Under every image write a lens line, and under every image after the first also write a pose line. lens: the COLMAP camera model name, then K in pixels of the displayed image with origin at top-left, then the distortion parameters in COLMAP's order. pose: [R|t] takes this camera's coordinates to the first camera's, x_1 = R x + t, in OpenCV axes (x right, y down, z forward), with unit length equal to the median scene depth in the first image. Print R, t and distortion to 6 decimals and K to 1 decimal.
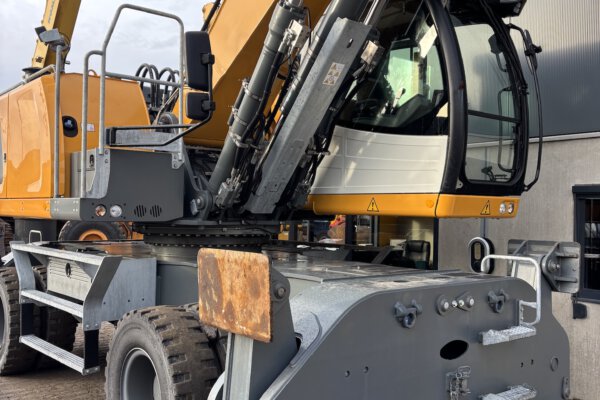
lens RADIAL K [[604.9, 0, 302.1], [0, 604.9, 194.1], [0, 0, 1]] dist [0.021346, 0.006652]
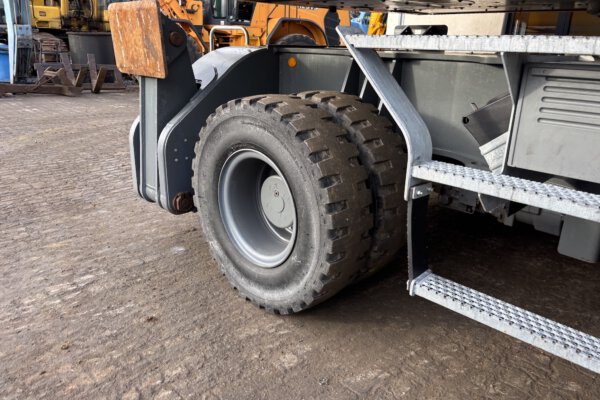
lens RADIAL K [[453.9, 0, 300.0], [0, 453.9, 200.0], [0, 0, 1]] dist [0.047100, -0.063362]
pose [[0.997786, -0.013096, 0.065204, -0.630298], [-0.010929, 0.934801, 0.355004, 0.094926], [-0.065602, -0.354931, 0.932588, 0.858133]]
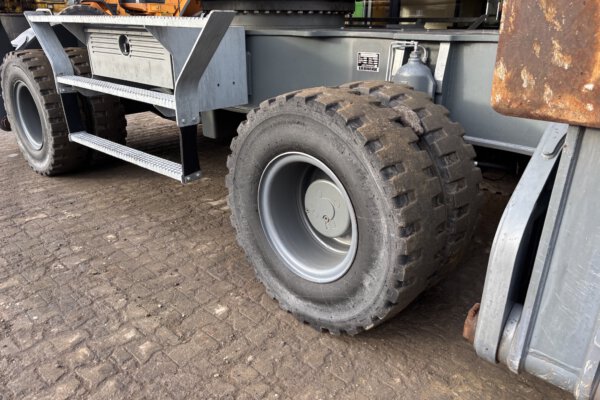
lens RADIAL K [[453.9, 0, 300.0], [0, 453.9, 200.0], [0, 0, 1]] dist [0.047100, -0.063362]
pose [[0.992583, -0.055175, 0.108329, -0.258807], [0.007345, 0.916666, 0.399587, 0.081904], [-0.121349, -0.395827, 0.910272, 0.419419]]
